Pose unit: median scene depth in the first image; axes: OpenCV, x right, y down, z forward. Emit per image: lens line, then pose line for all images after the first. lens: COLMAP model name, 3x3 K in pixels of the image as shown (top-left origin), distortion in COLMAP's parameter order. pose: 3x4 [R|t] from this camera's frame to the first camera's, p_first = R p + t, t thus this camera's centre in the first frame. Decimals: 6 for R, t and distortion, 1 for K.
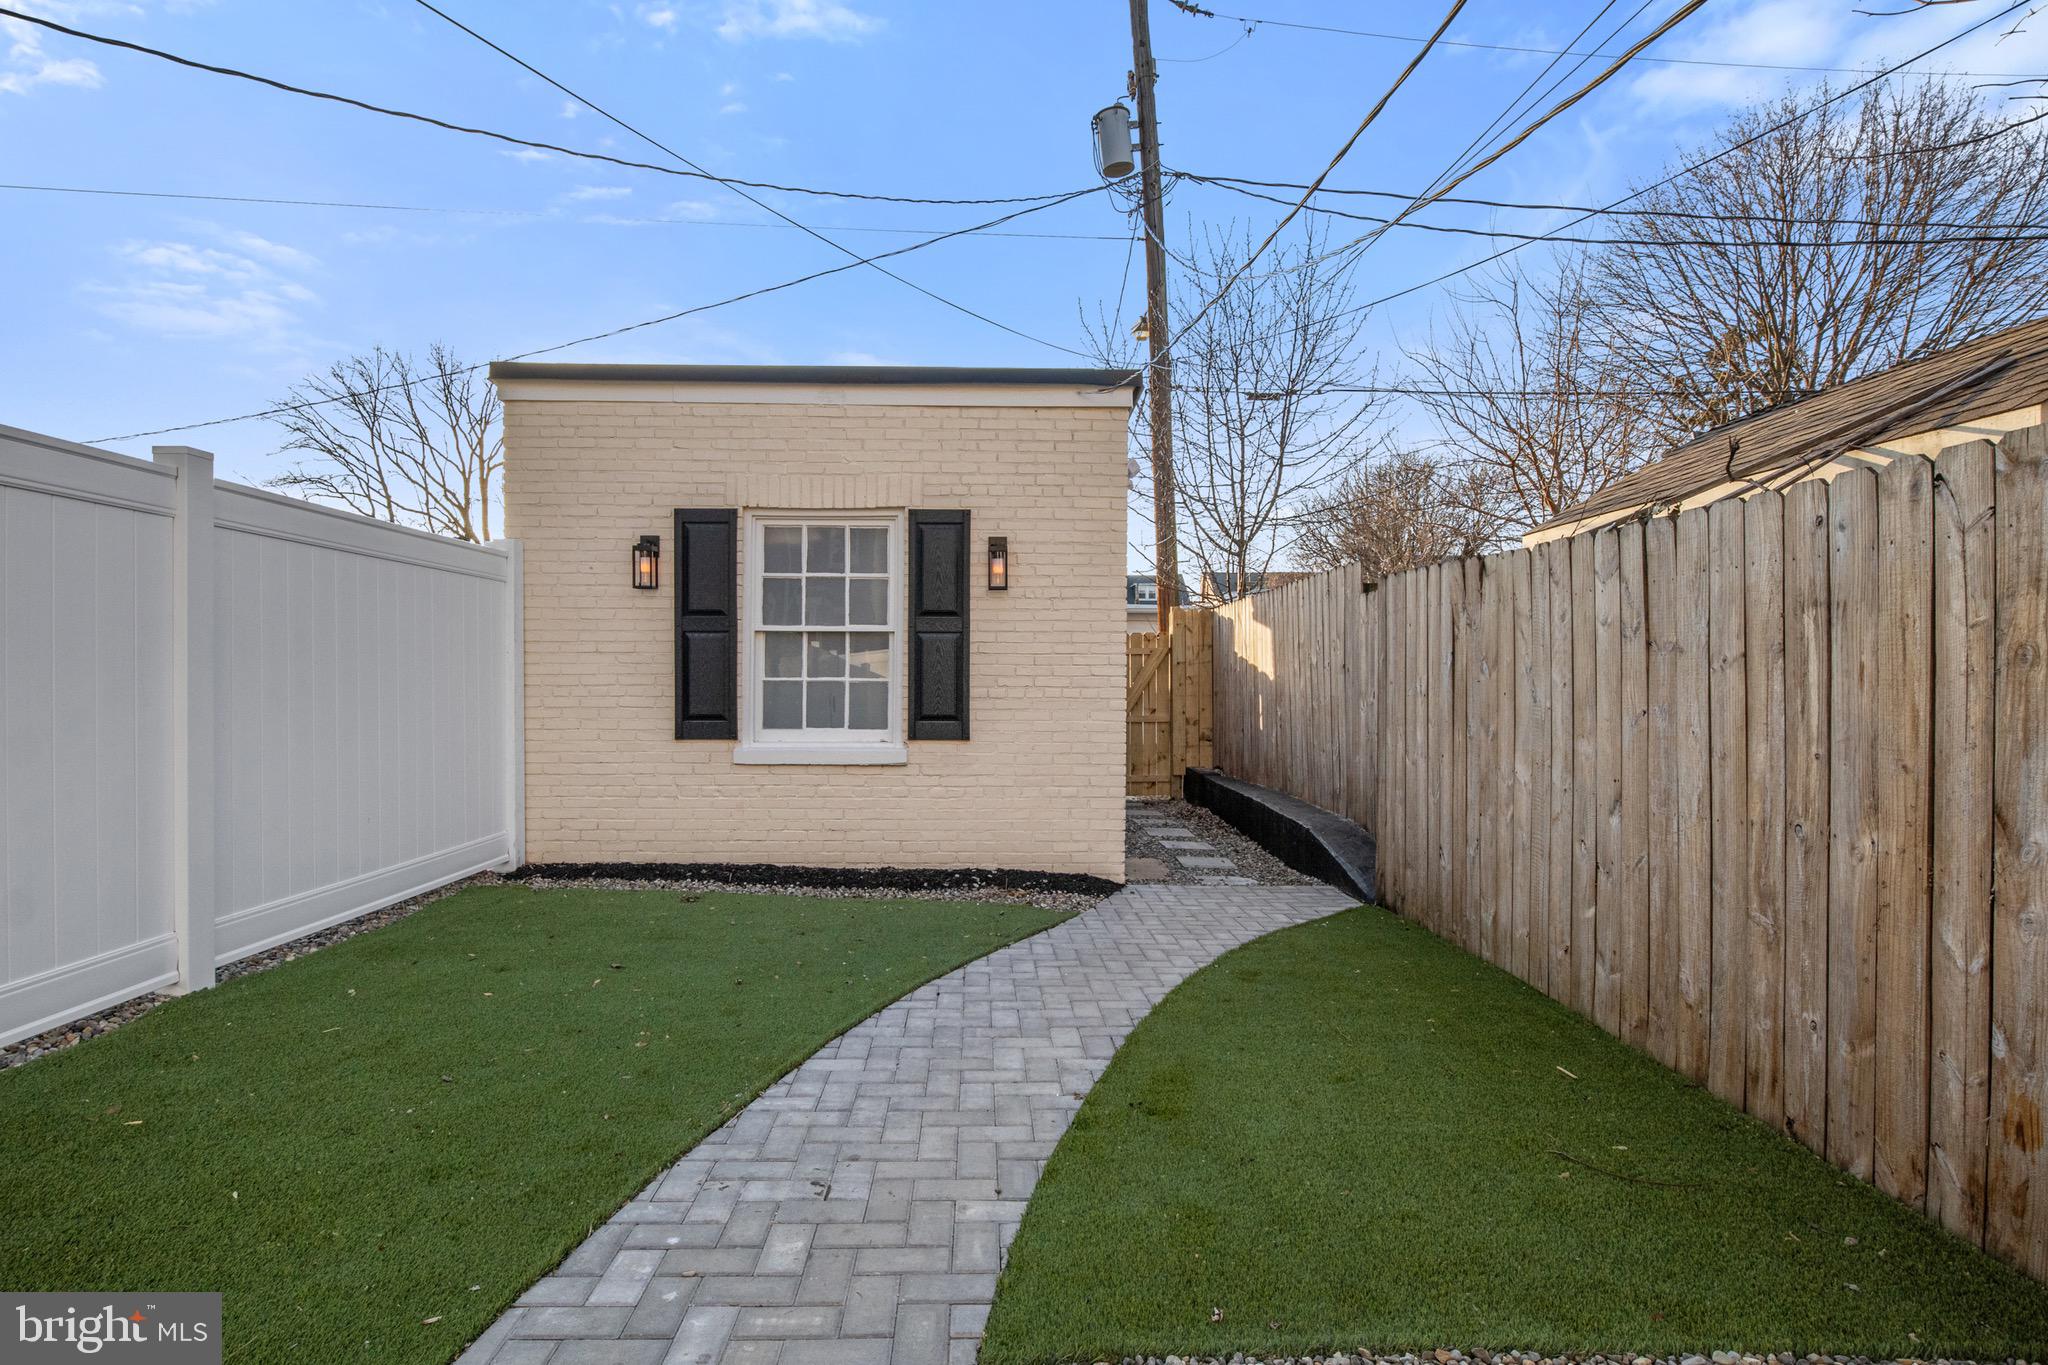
lens RADIAL K [[1040.1, 0, 1015.4], [0, 1040.1, 683.7], [0, 0, 1]] dist [-0.005041, -0.000386]
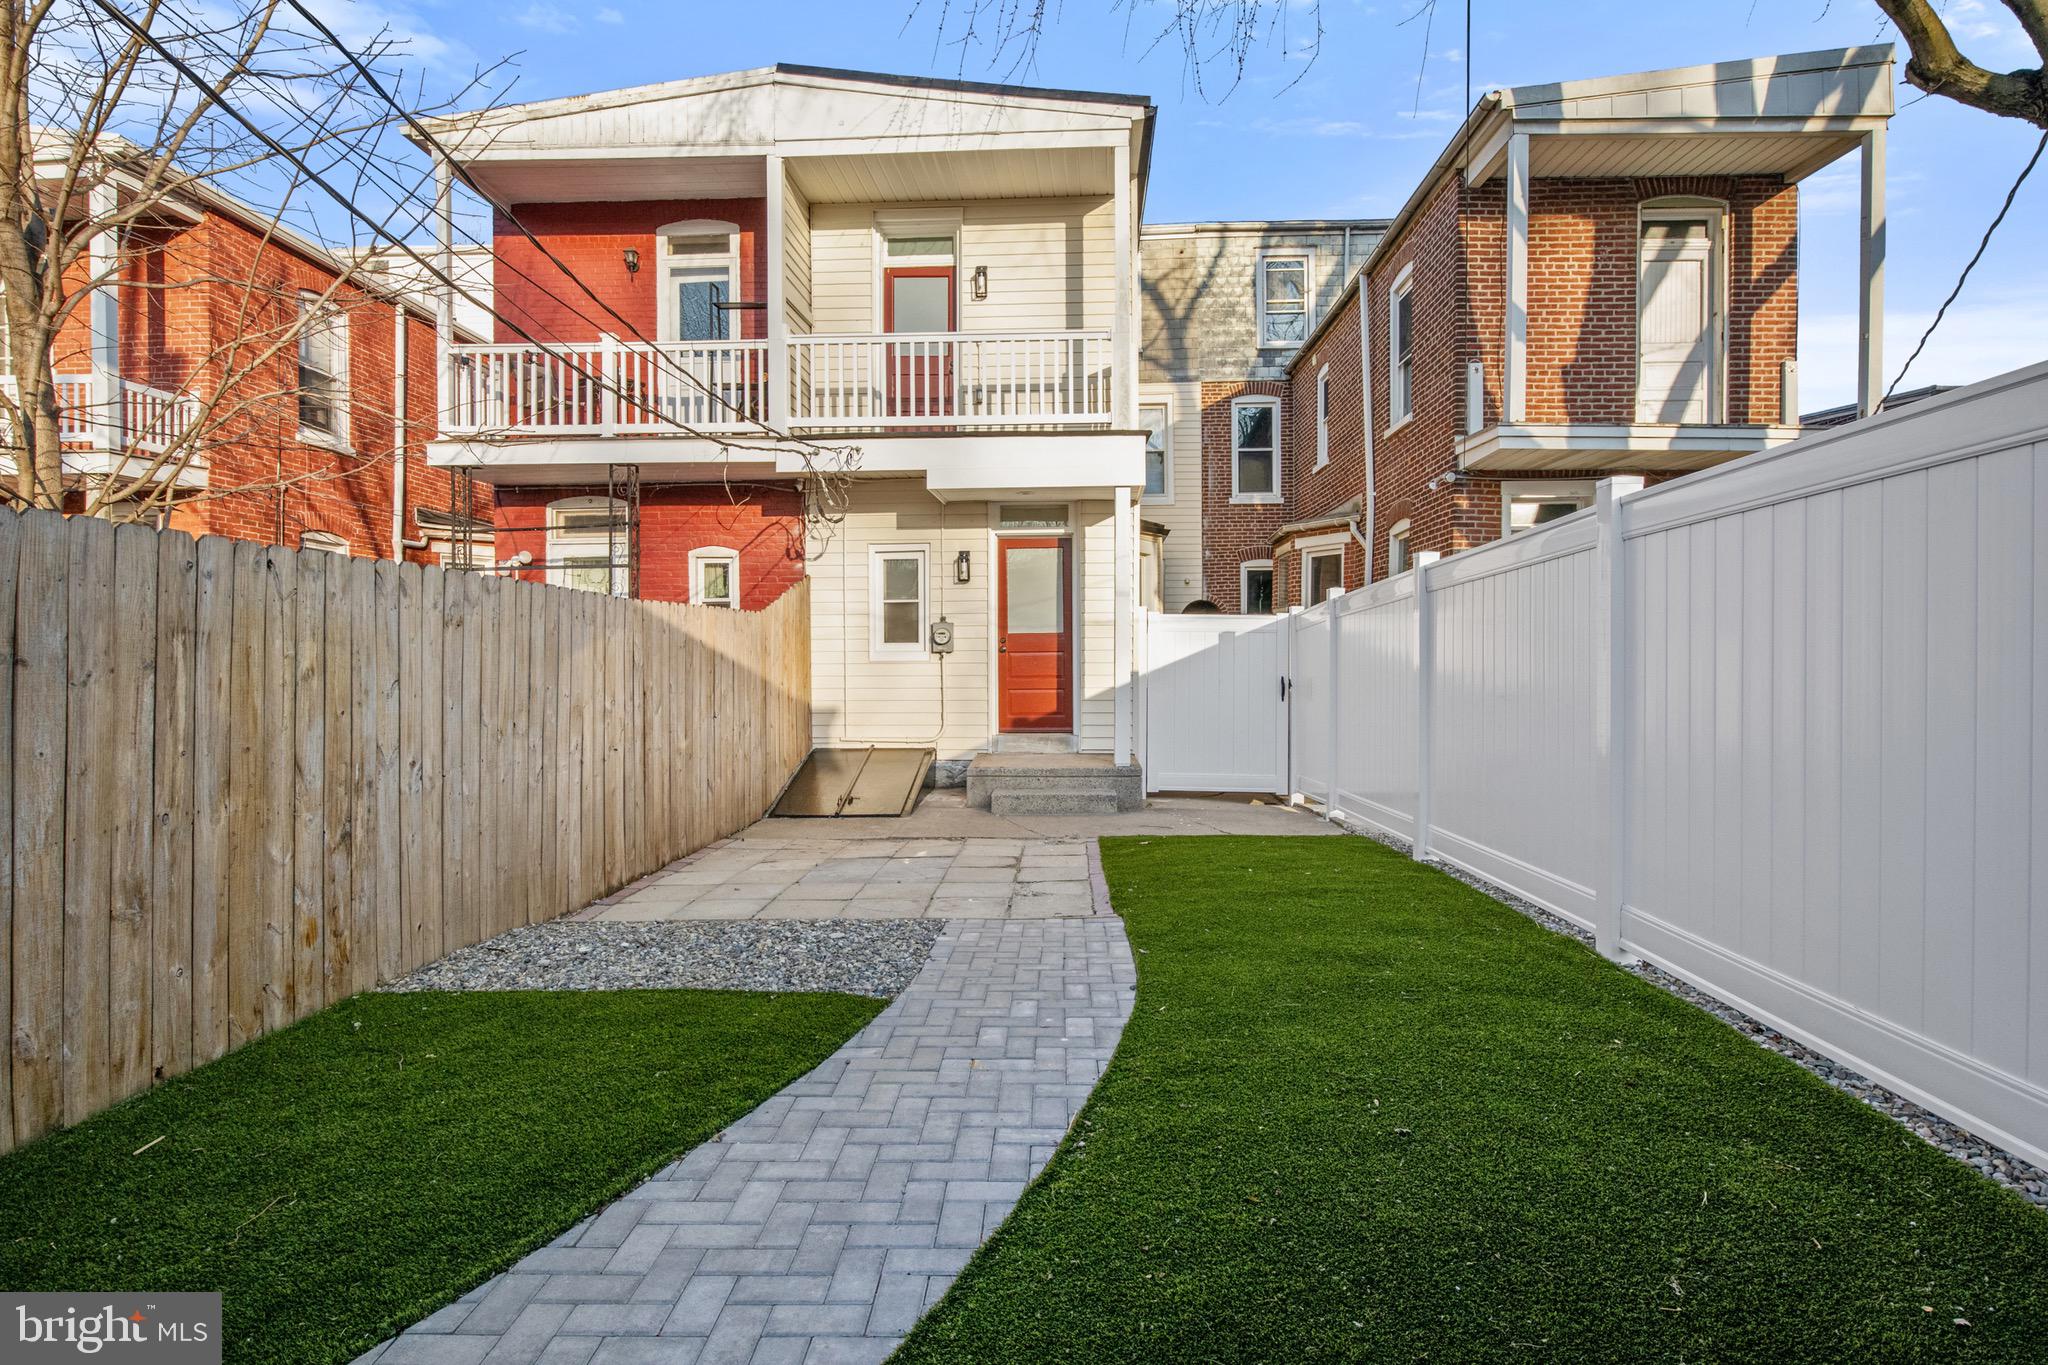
lens RADIAL K [[1061.2, 0, 1021.7], [0, 1061.2, 663.2], [0, 0, 1]] dist [-0.001116, -0.000134]
pose [[-0.997912, 0.007147, 0.064185, -0.134066], [0.007435, 0.999963, 0.004246, -0.015427], [-0.064153, 0.004715, -0.997929, 0.940695]]
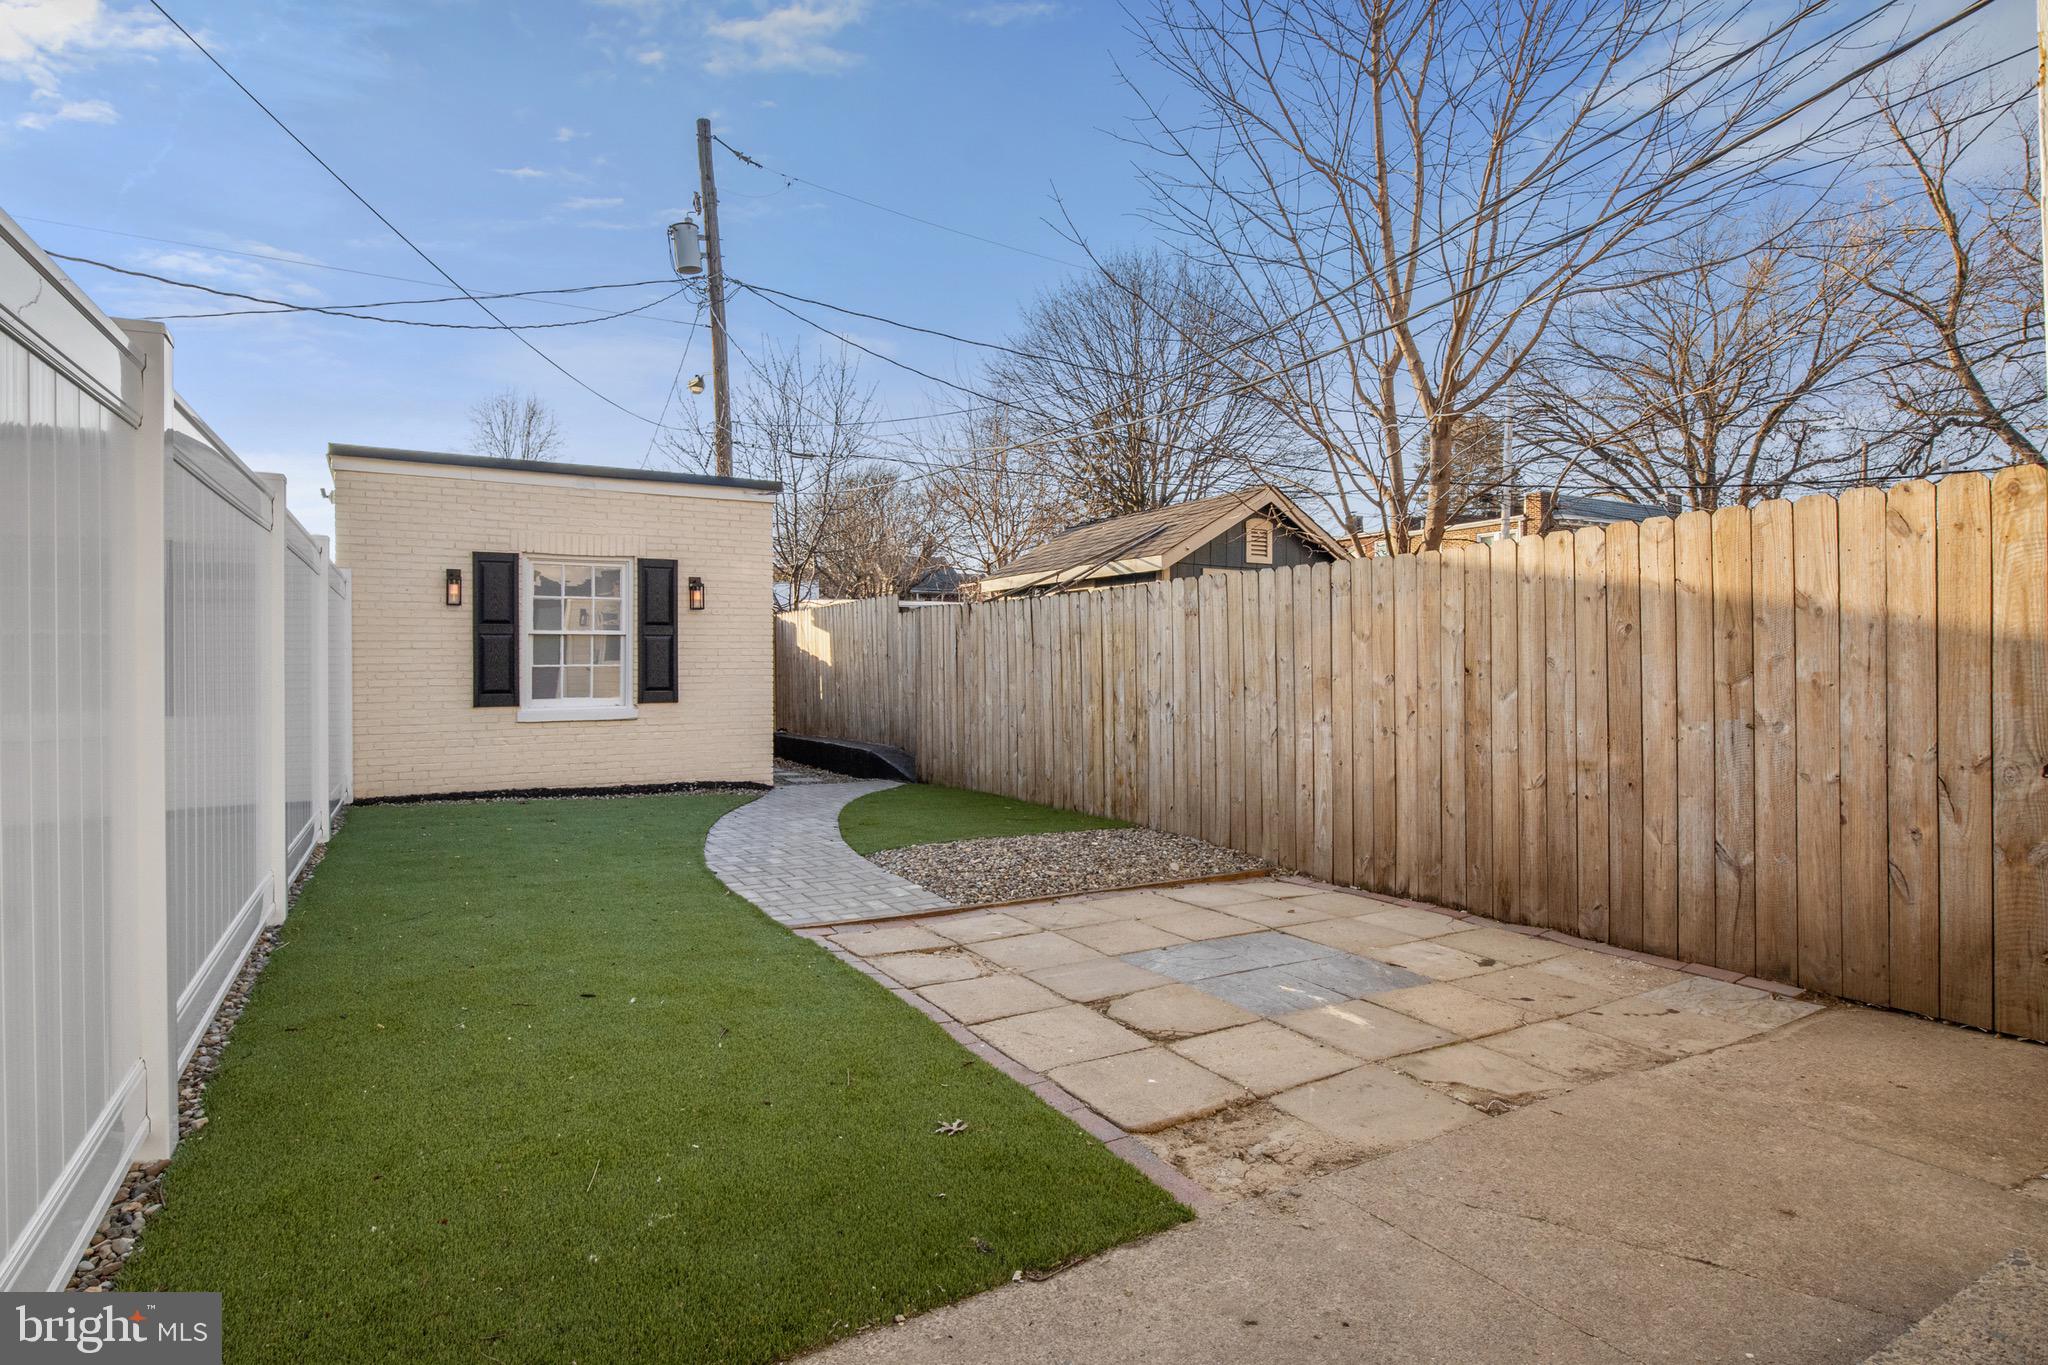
lens RADIAL K [[1061.2, 0, 1021.7], [0, 1061.2, 663.2], [0, 0, 1]] dist [-0.001116, -0.000134]
pose [[0.874519, -0.009747, 0.484894, -0.378854], [0.015116, 0.999860, -0.007163, 0.013678], [-0.484756, 0.013594, 0.874544, -0.704400]]
